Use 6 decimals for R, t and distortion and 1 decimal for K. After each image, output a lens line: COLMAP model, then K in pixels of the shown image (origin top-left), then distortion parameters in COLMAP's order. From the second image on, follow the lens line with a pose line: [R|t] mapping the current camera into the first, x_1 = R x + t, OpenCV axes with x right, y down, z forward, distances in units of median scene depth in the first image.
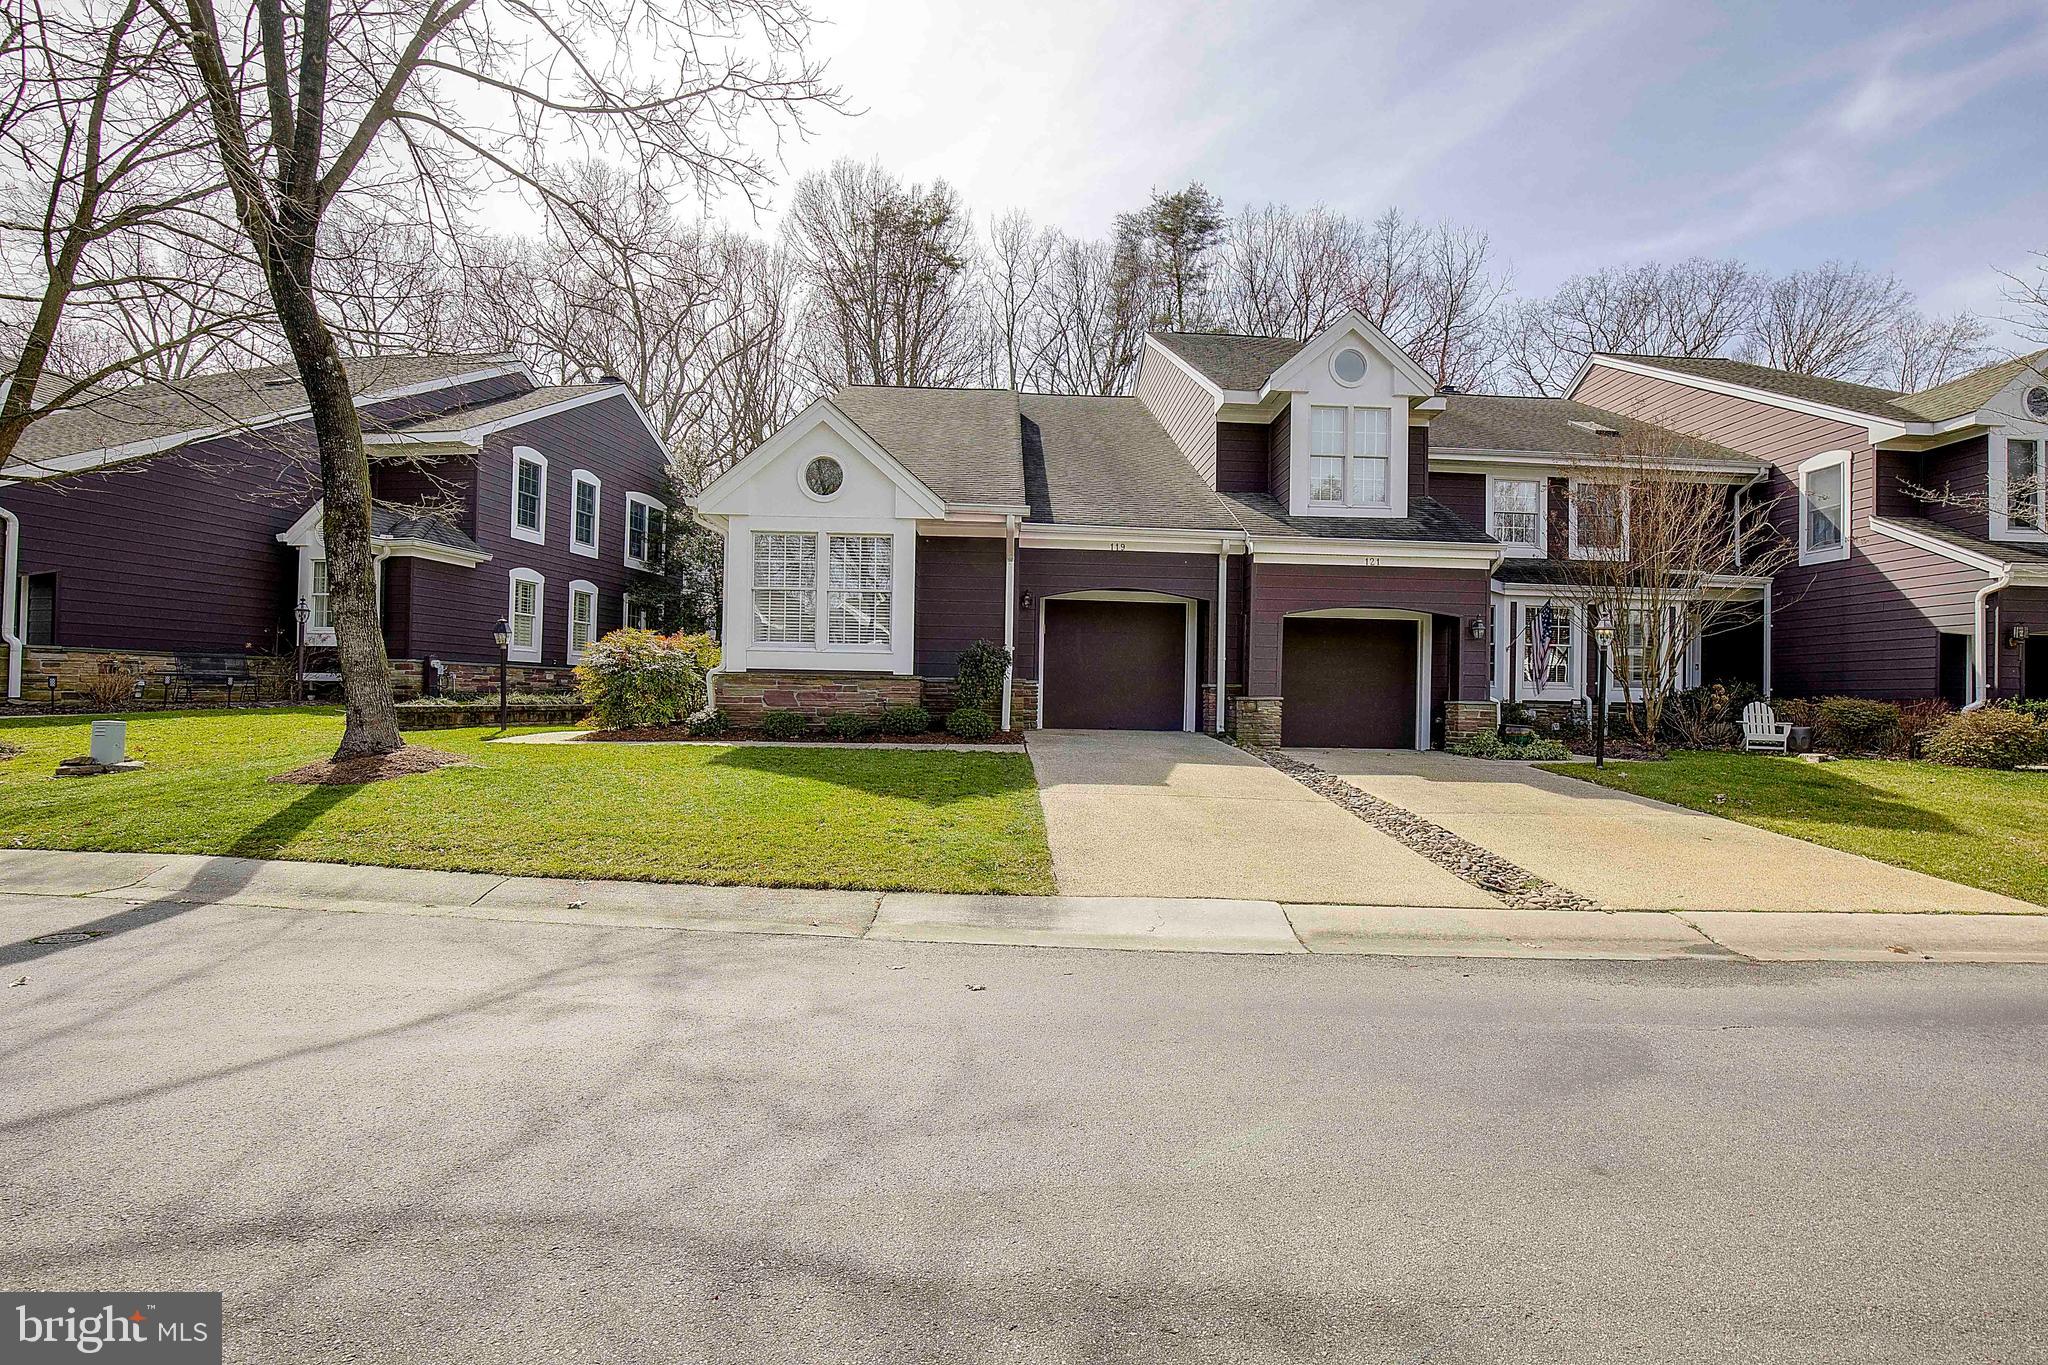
lens RADIAL K [[926.7, 0, 974.2], [0, 926.7, 694.5], [0, 0, 1]] dist [-0.000343, -0.047996]
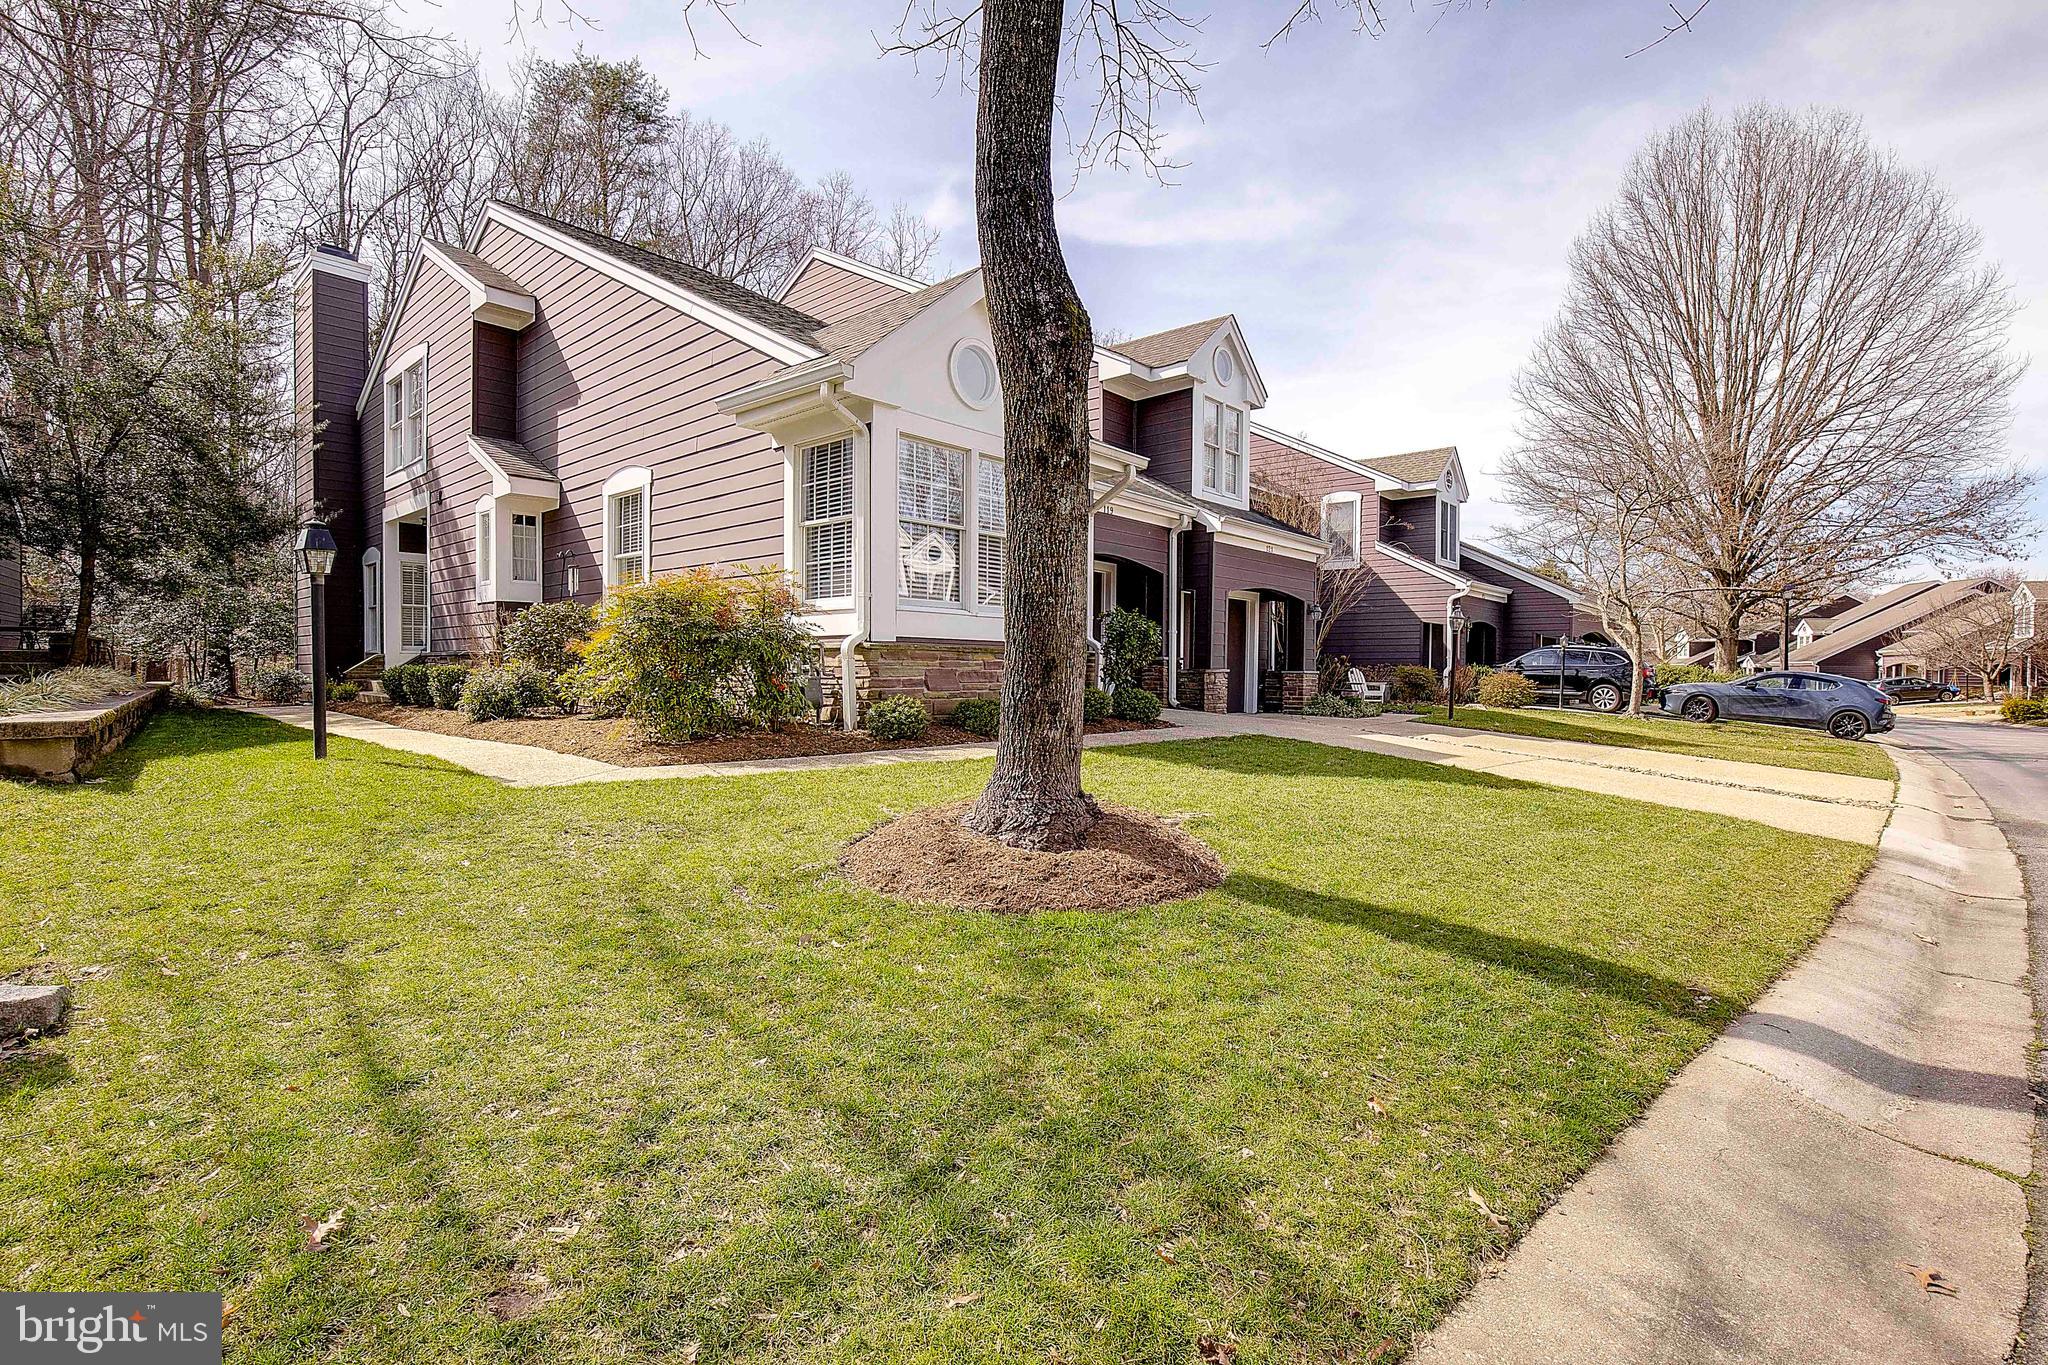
lens RADIAL K [[950.1, 0, 1024.4], [0, 950.1, 694.0], [0, 0, 1]] dist [-0.011120, 0.000355]
pose [[0.649951, -0.031394, 0.759327, -0.618764], [0.002520, 0.999230, 0.039155, -0.011537], [-0.759972, -0.023536, 0.649530, 0.419574]]
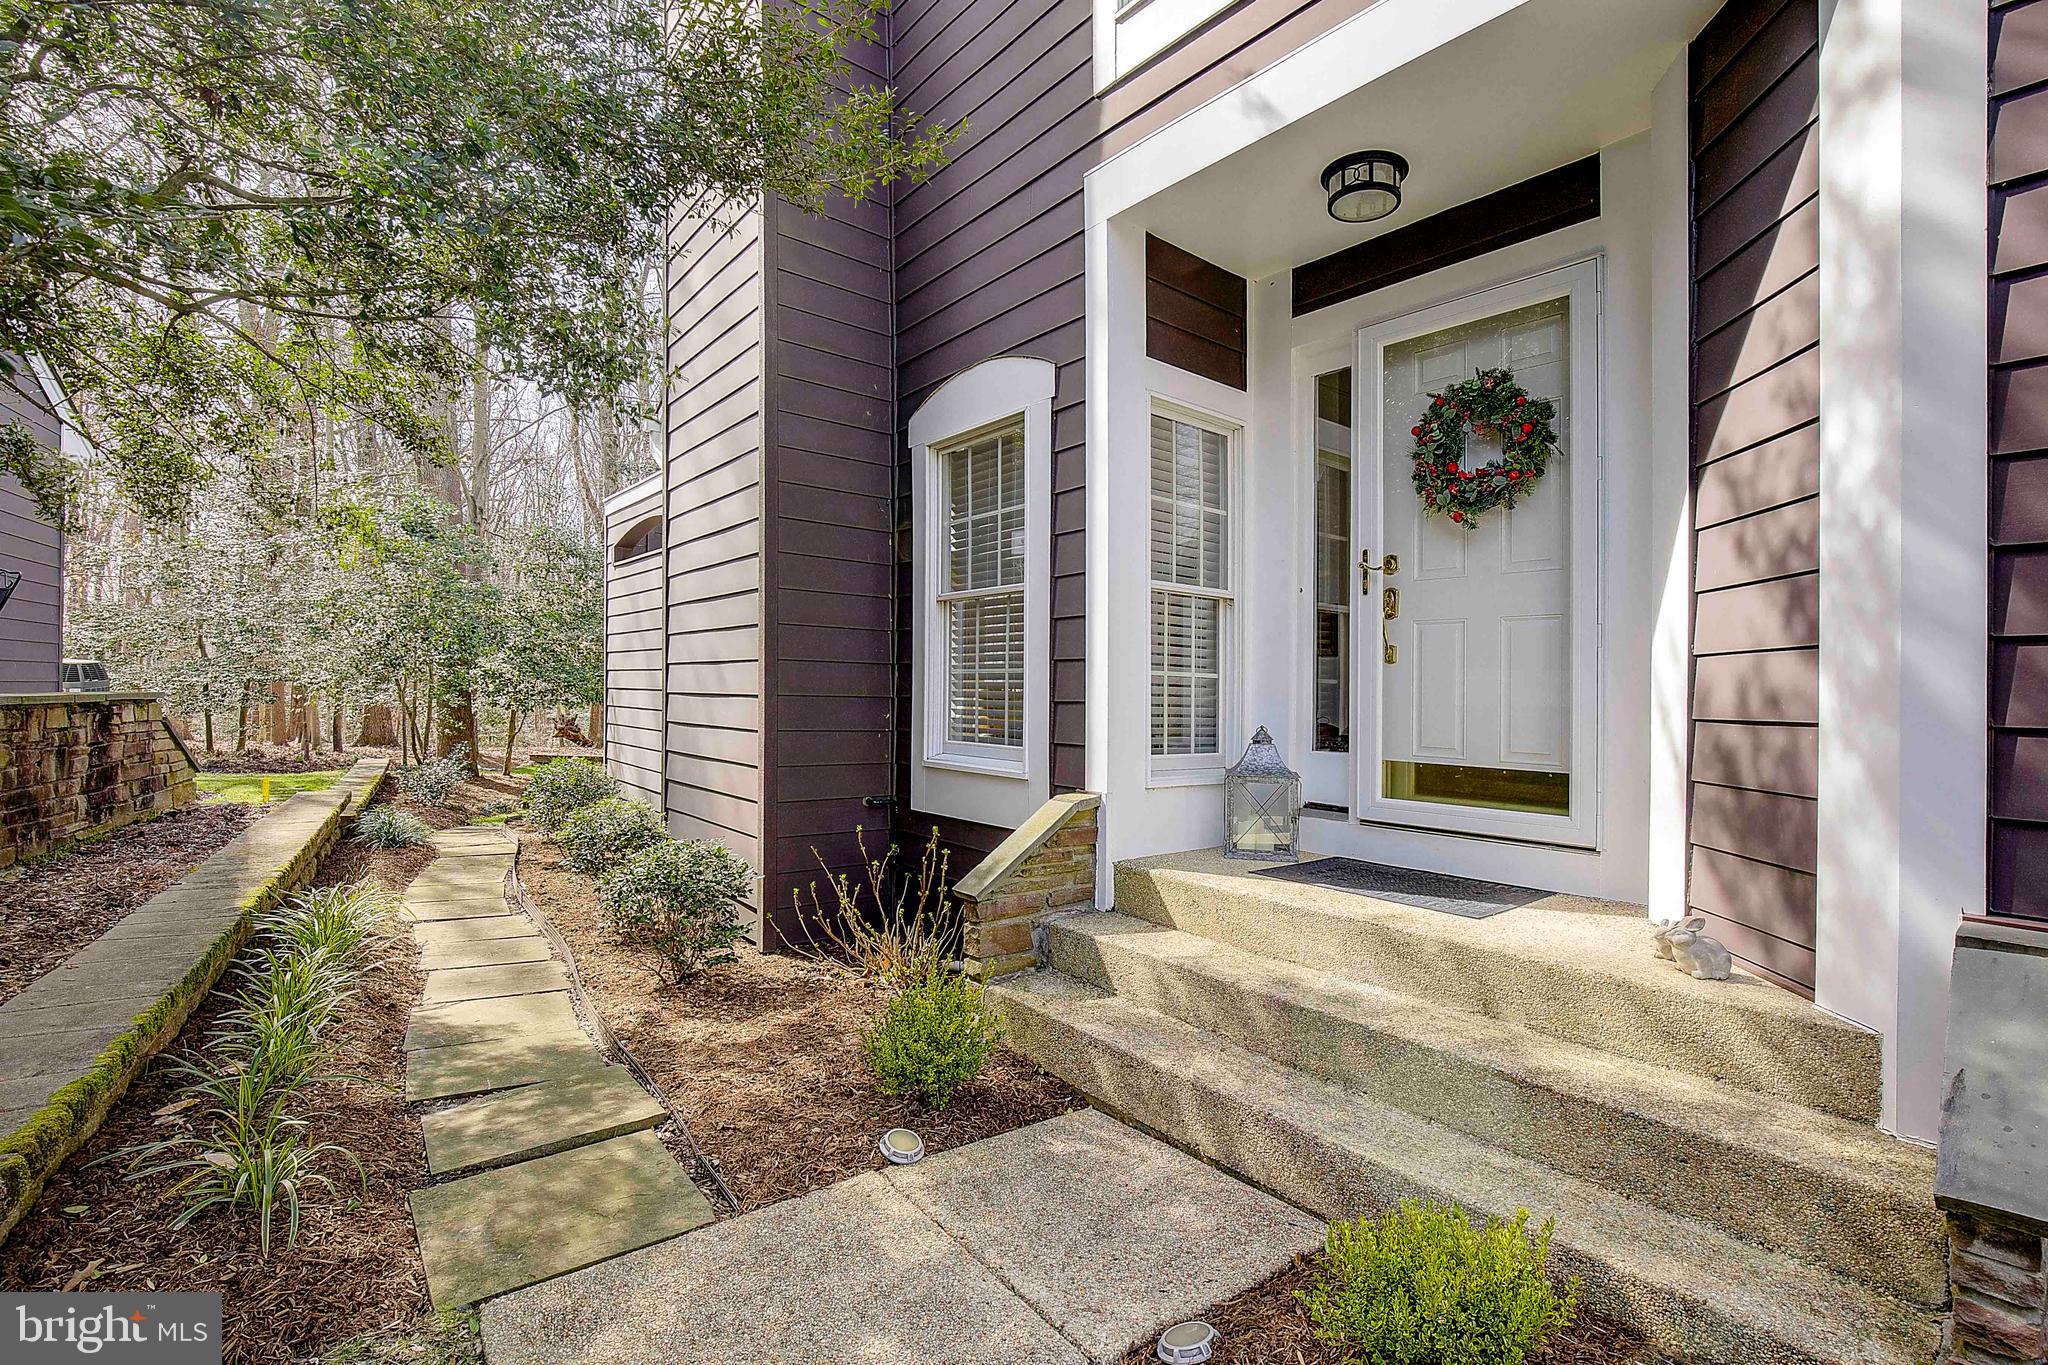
lens RADIAL K [[960.7, 0, 1073.4], [0, 960.7, 679.4], [0, 0, 1]] dist [-0.001093, -0.000042]
pose [[0.747124, -0.015591, 0.664502, -0.434615], [0.008945, 0.999870, 0.013402, -0.051855], [-0.664625, -0.004069, 0.747166, 1.552748]]
